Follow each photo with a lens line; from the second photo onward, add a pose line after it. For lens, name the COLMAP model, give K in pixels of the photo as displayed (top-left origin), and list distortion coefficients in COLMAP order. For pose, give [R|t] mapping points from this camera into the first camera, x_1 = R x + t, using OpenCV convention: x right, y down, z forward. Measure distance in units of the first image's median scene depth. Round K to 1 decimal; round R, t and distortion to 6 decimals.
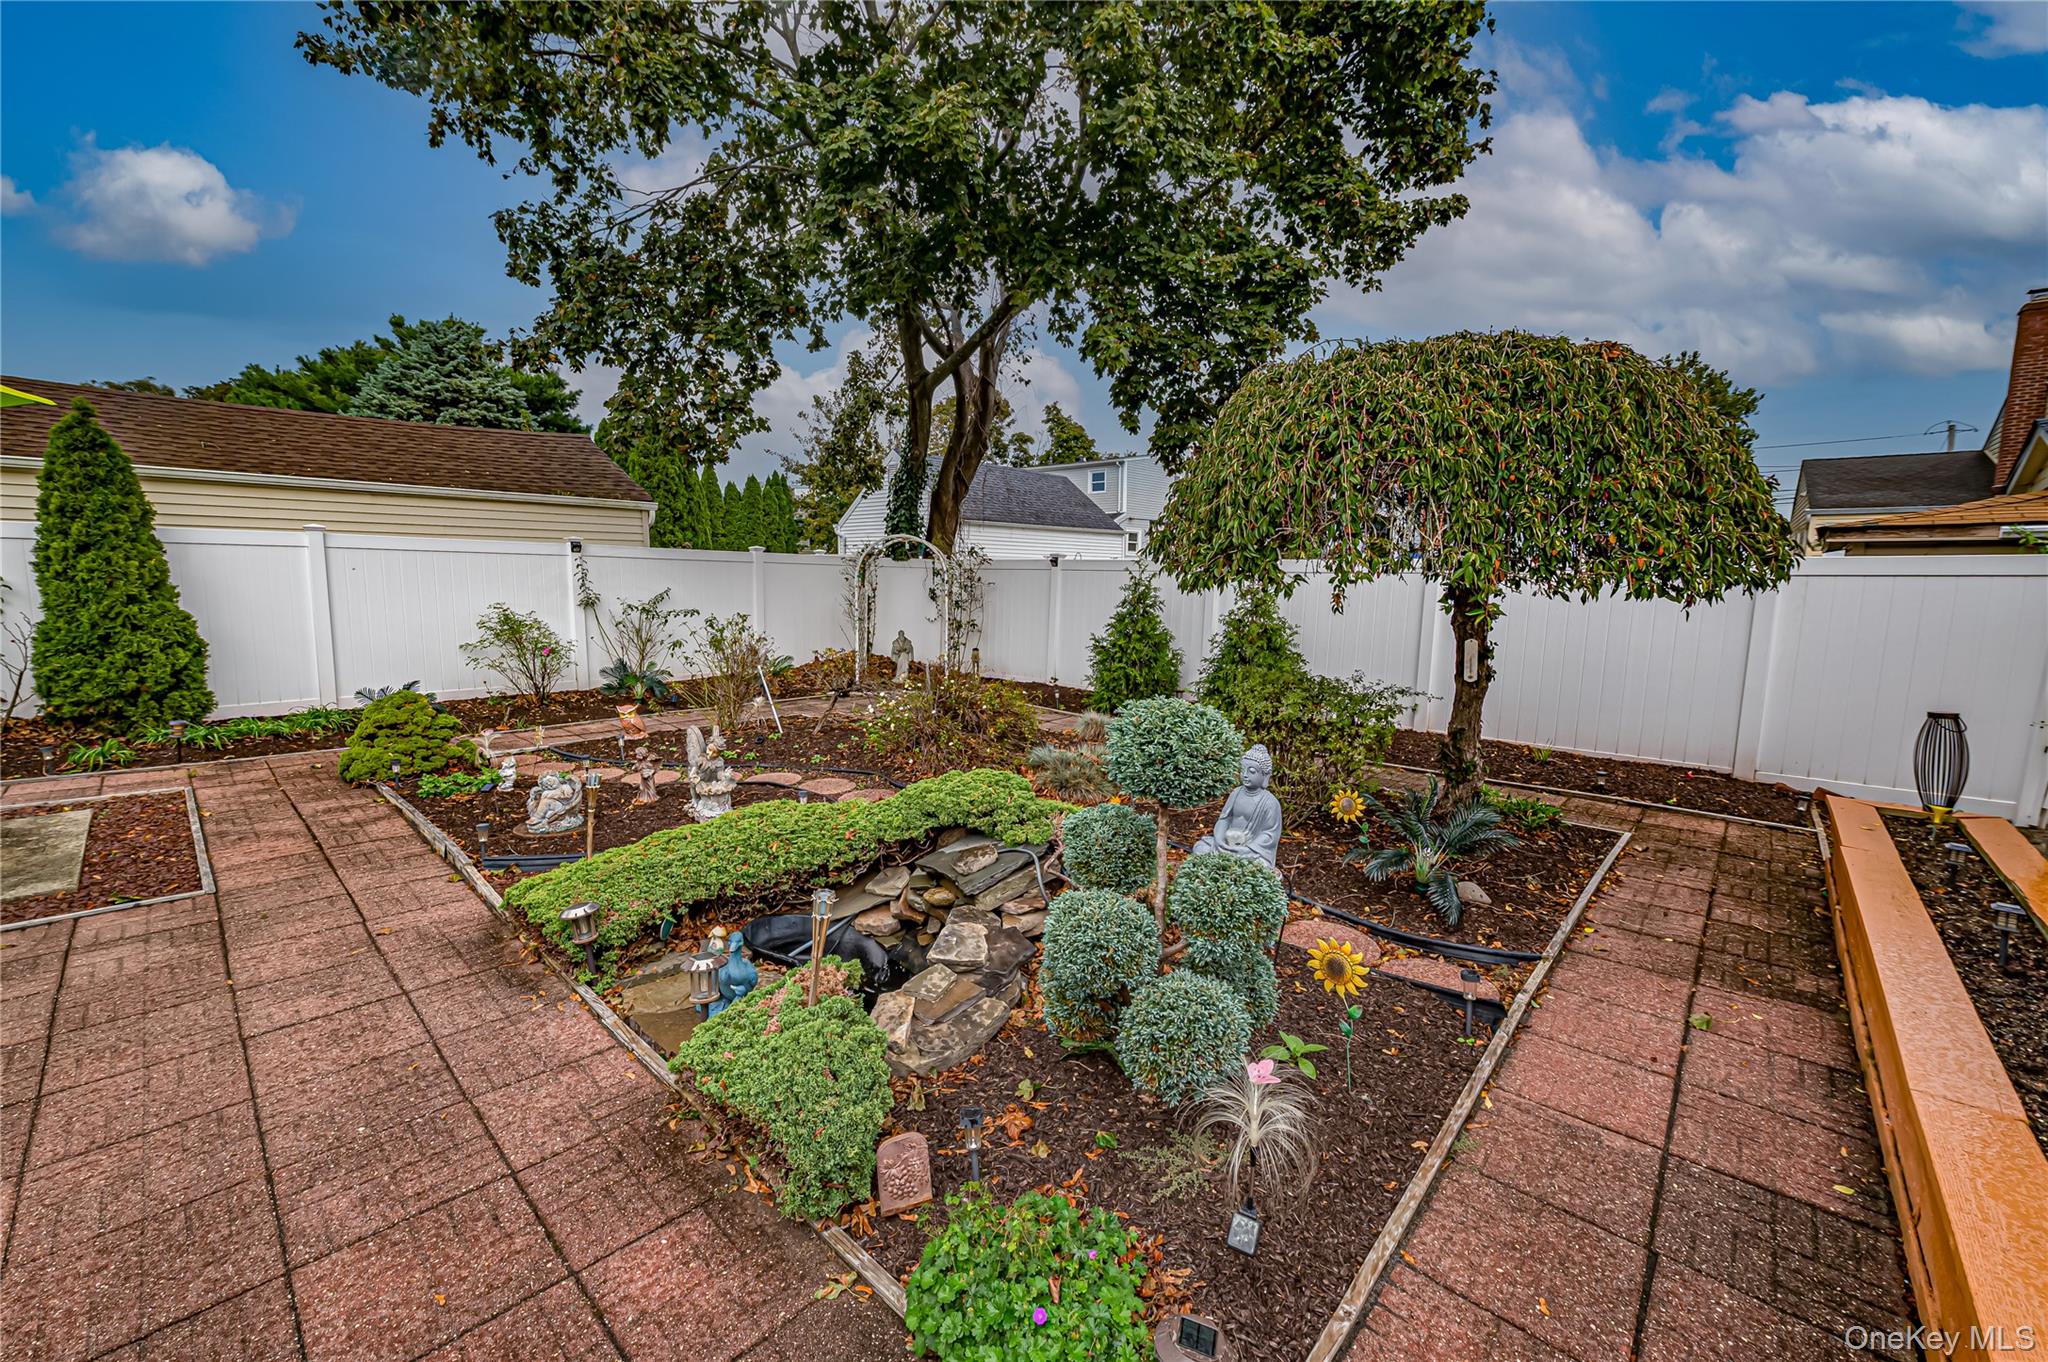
lens RADIAL K [[806.6, 0, 1023.8], [0, 806.6, 677.7], [0, 0, 1]] dist [-0.007660, -0.000475]
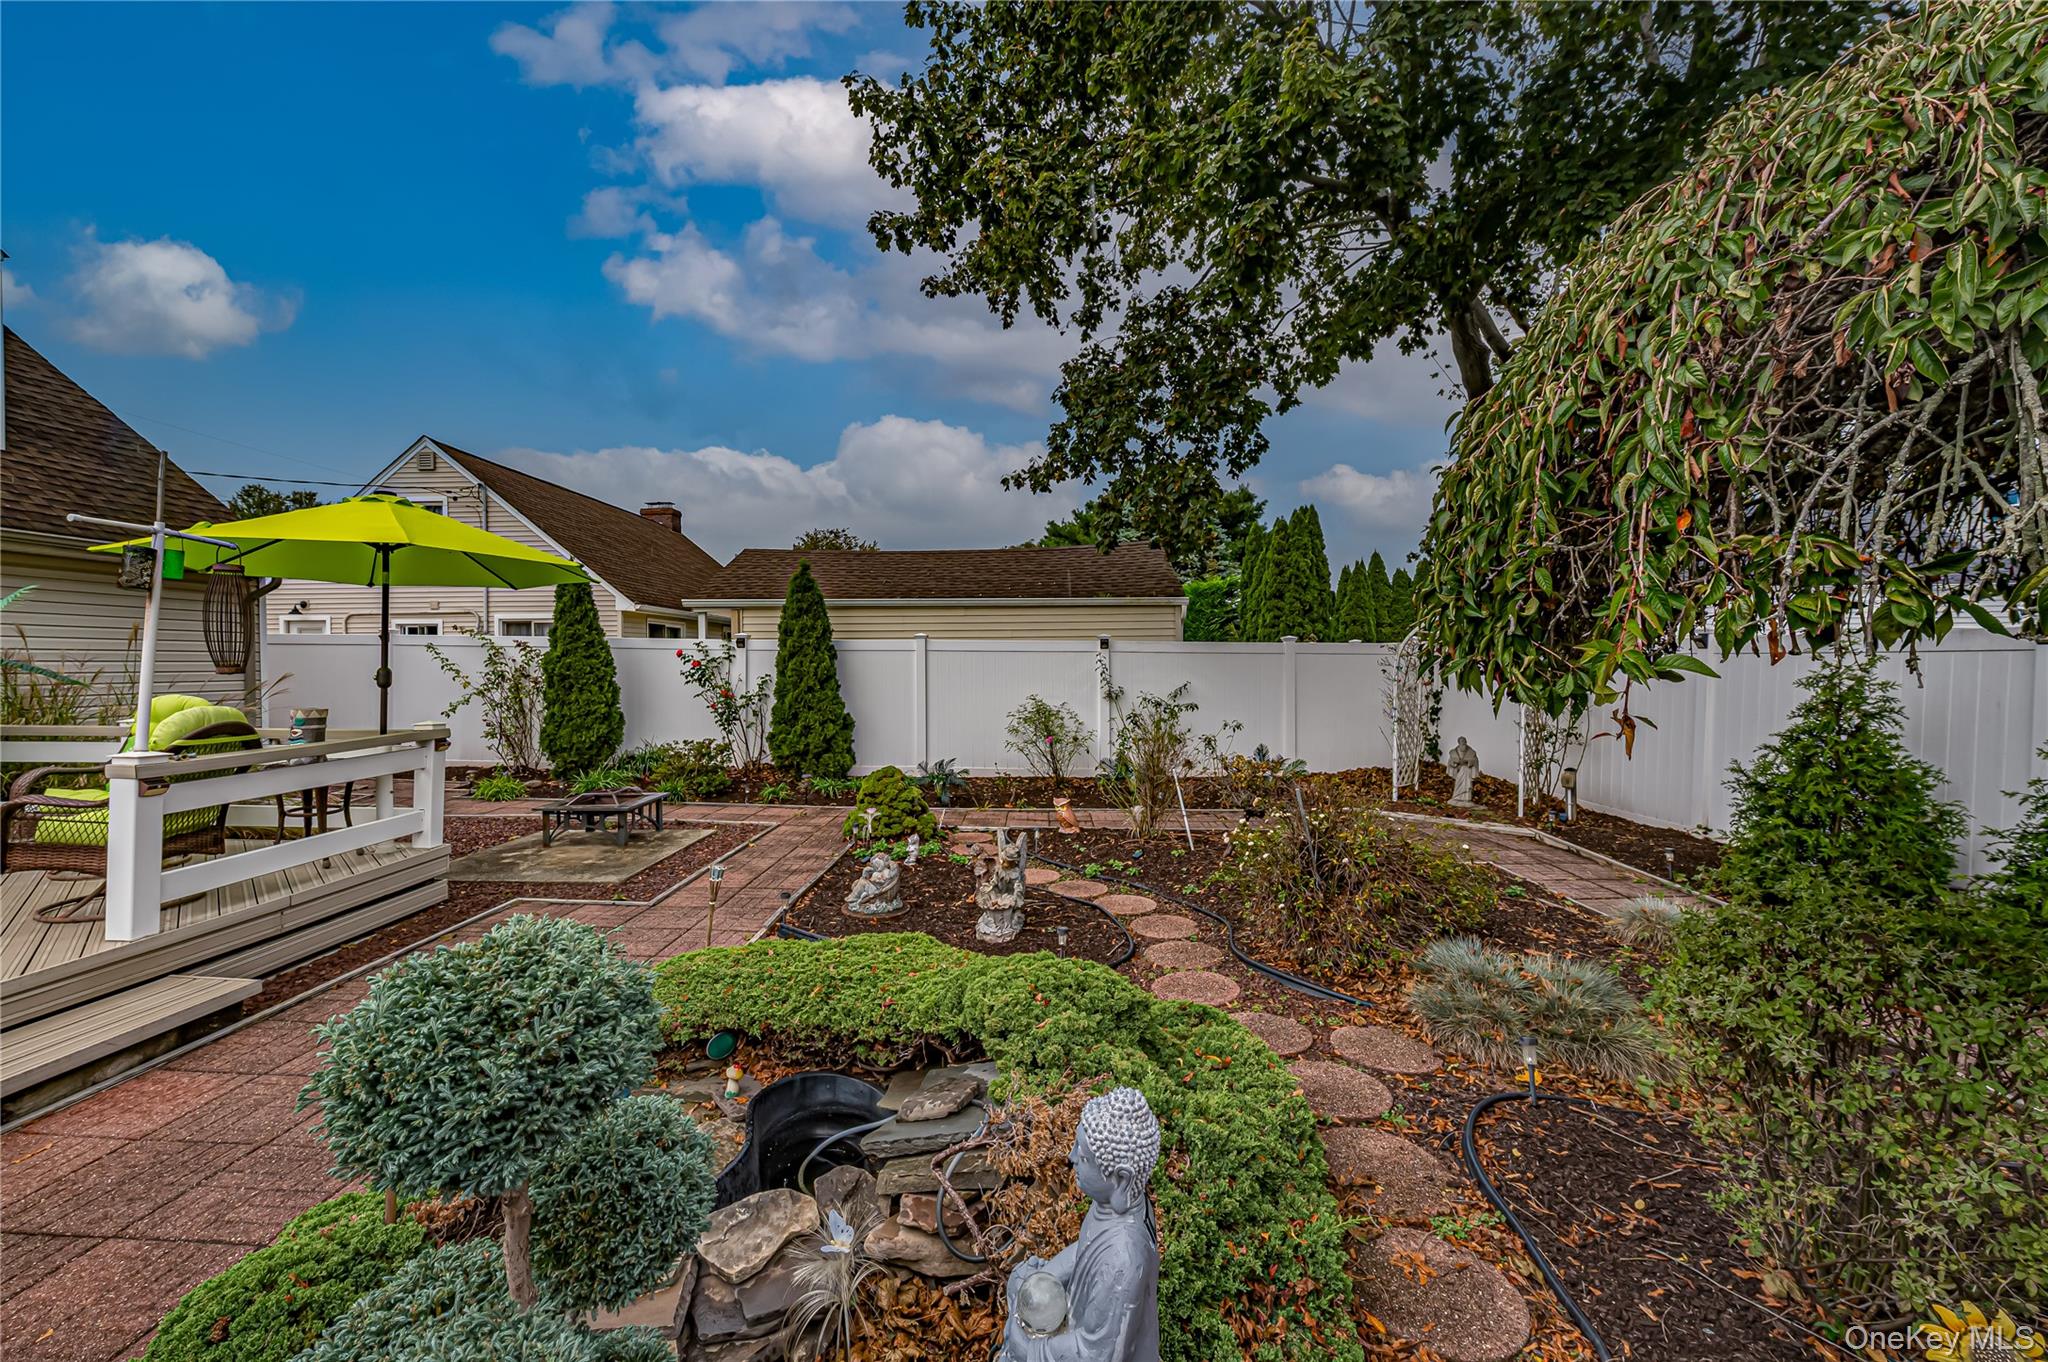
lens RADIAL K [[806.6, 0, 1023.8], [0, 806.6, 677.7], [0, 0, 1]] dist [-0.007660, -0.000475]
pose [[0.663140, -0.002206, -0.748492, 0.257628], [-0.082606, 0.993671, -0.076114, -0.038606], [0.743923, 0.112304, 0.658761, 0.311509]]
